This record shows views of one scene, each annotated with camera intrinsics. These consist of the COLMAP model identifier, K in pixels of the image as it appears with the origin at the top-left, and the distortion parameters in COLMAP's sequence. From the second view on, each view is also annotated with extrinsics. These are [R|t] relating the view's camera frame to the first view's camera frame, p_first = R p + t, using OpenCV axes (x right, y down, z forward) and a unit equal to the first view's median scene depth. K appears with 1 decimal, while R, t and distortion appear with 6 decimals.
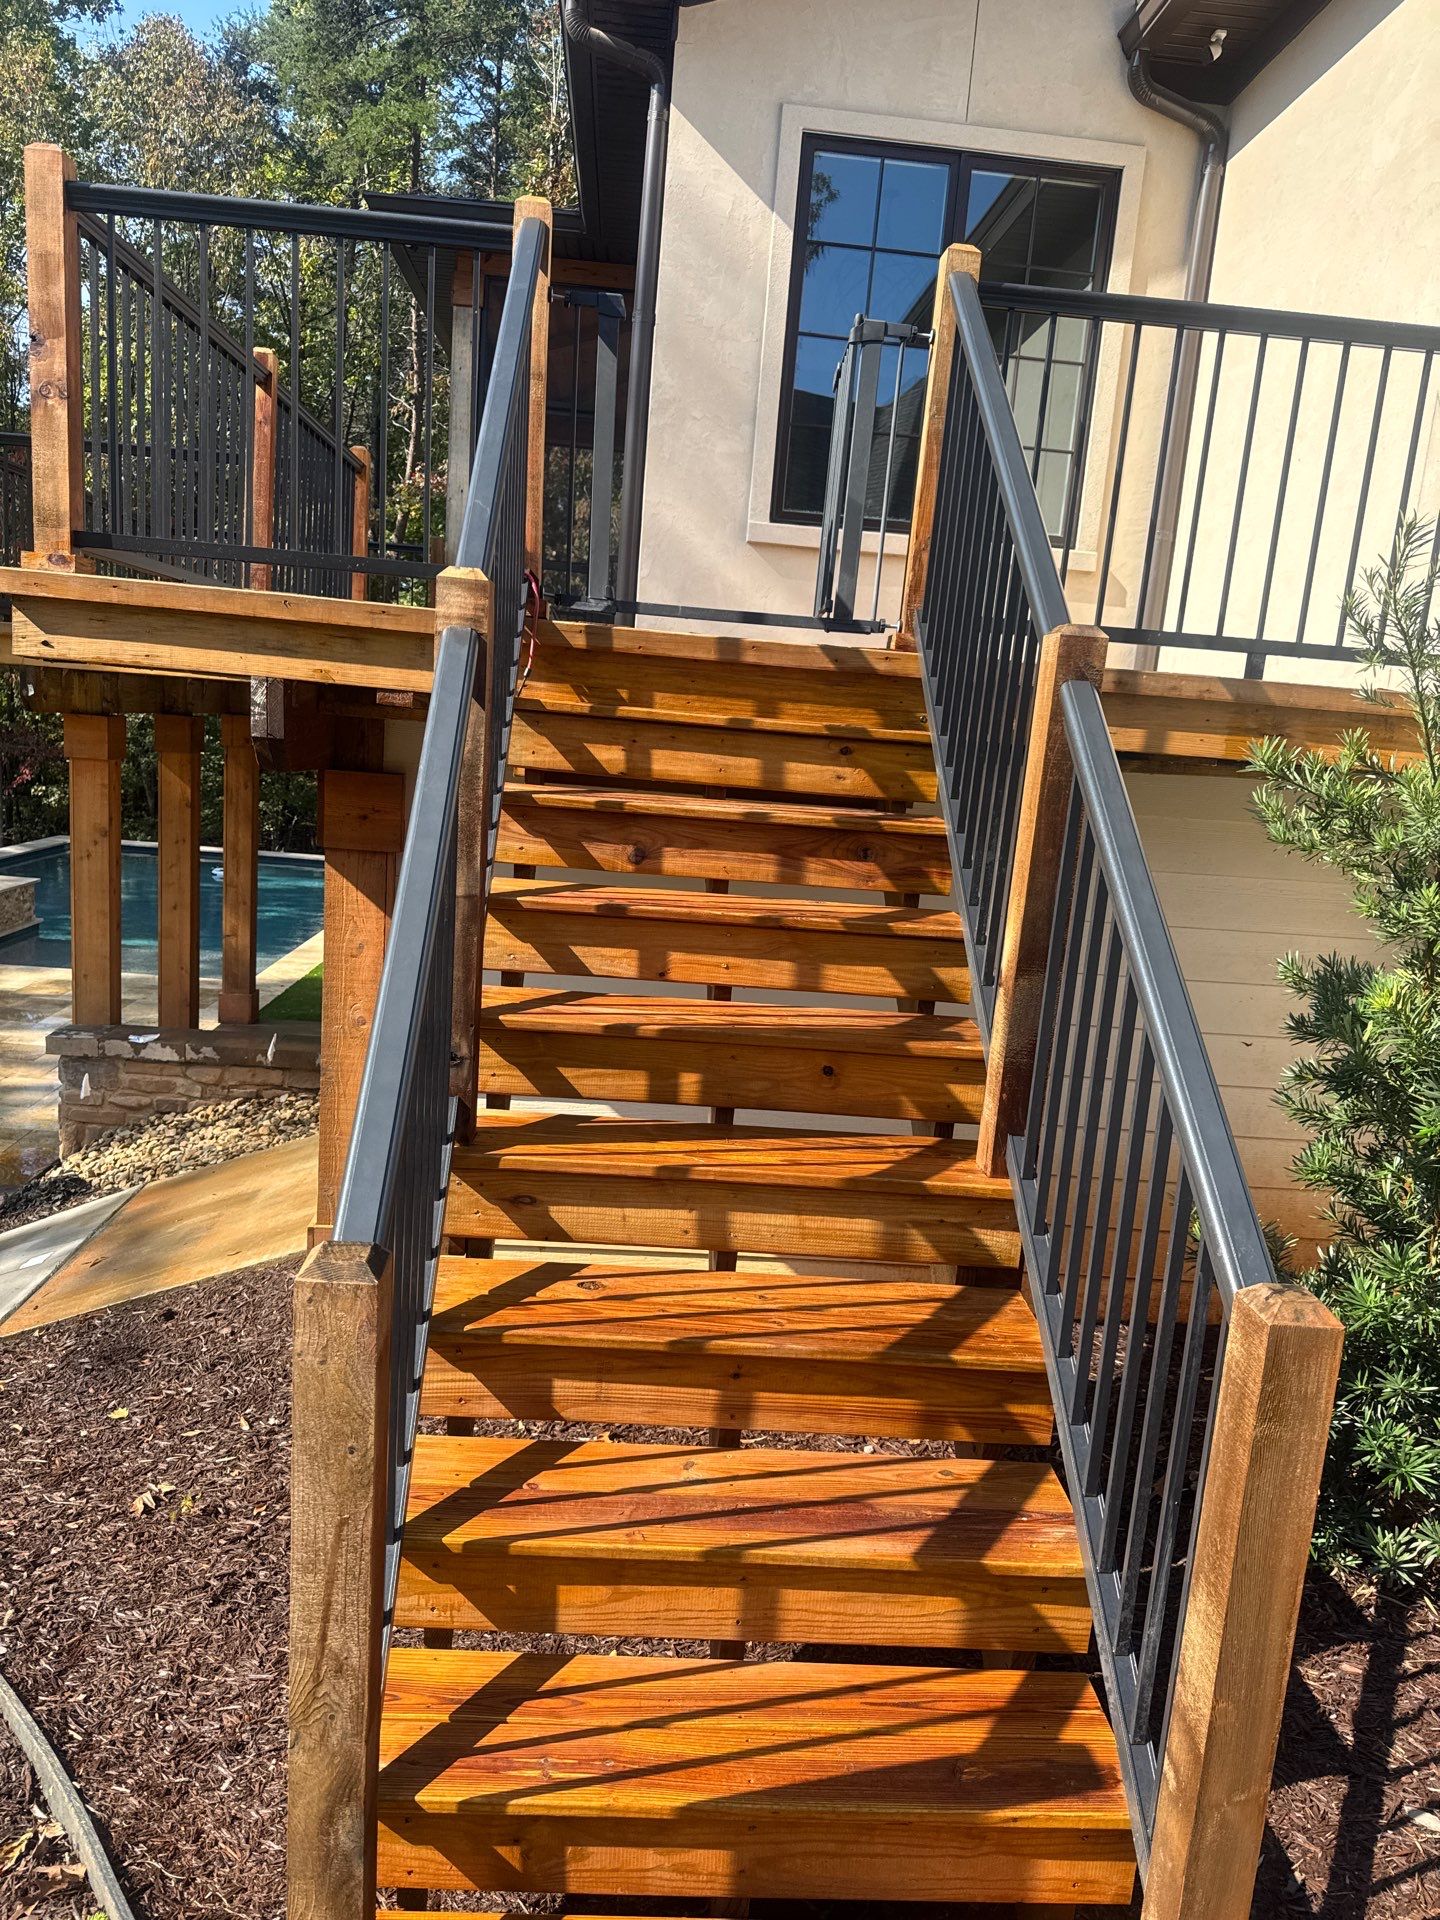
lens RADIAL K [[1342.1, 0, 704.7], [0, 1342.1, 982.5], [0, 0, 1]] dist [0.001327, -0.000592]
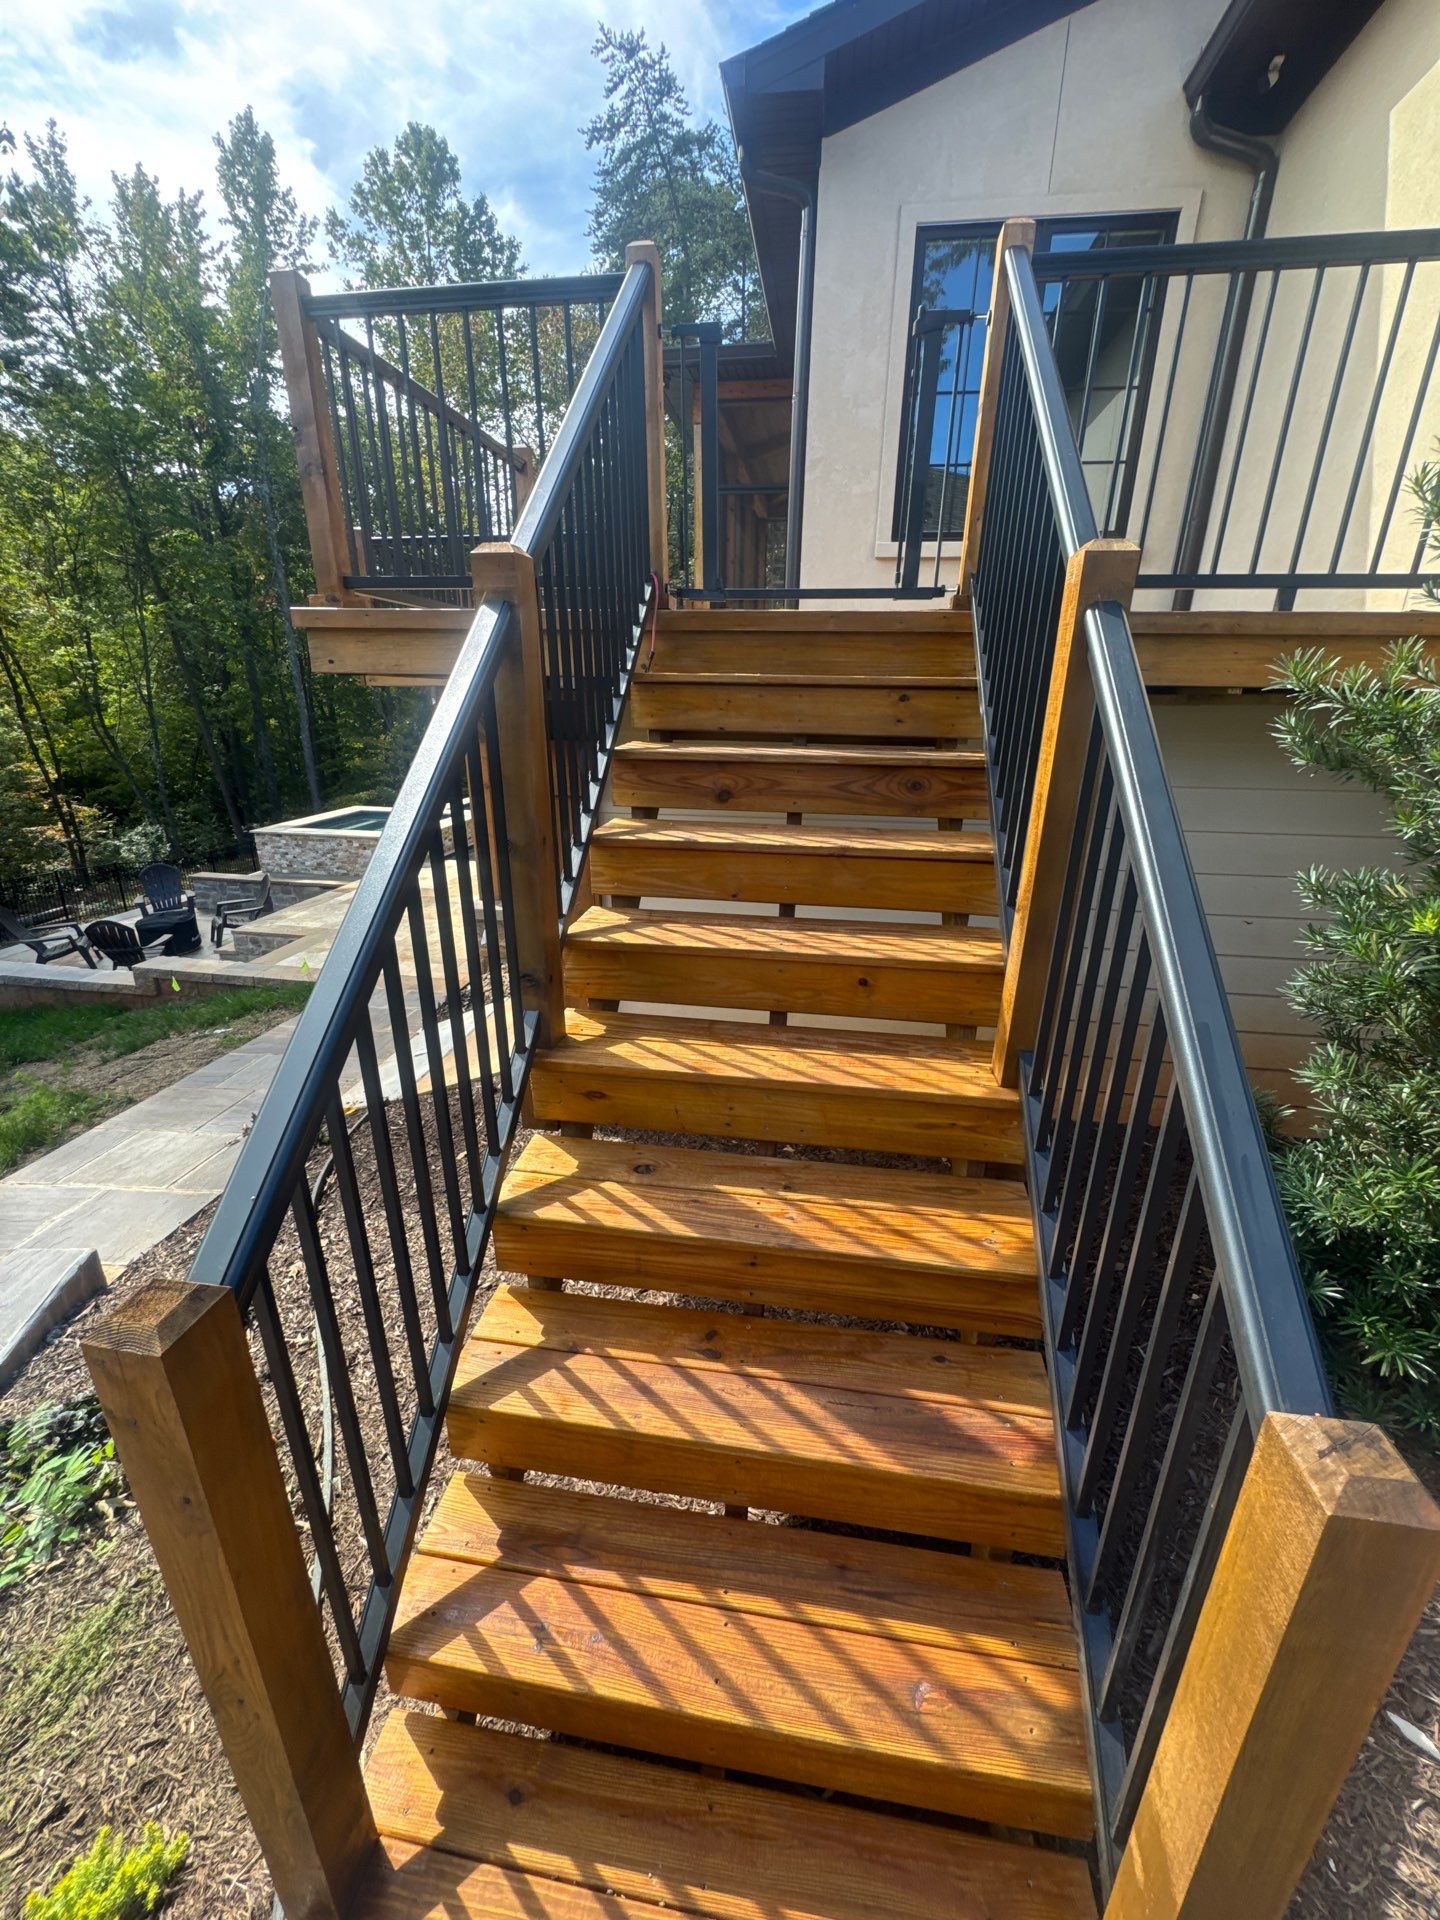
lens RADIAL K [[749.1, 0, 720.0], [0, 749.1, 960.0], [0, 0, 1]] dist [-0.024163, 0.009233]
pose [[0.975984, 0.006272, -0.217750, 0.082239], [0.025399, 0.989492, 0.142340, -0.035652], [0.216355, -0.144452, 0.965569, 0.253191]]
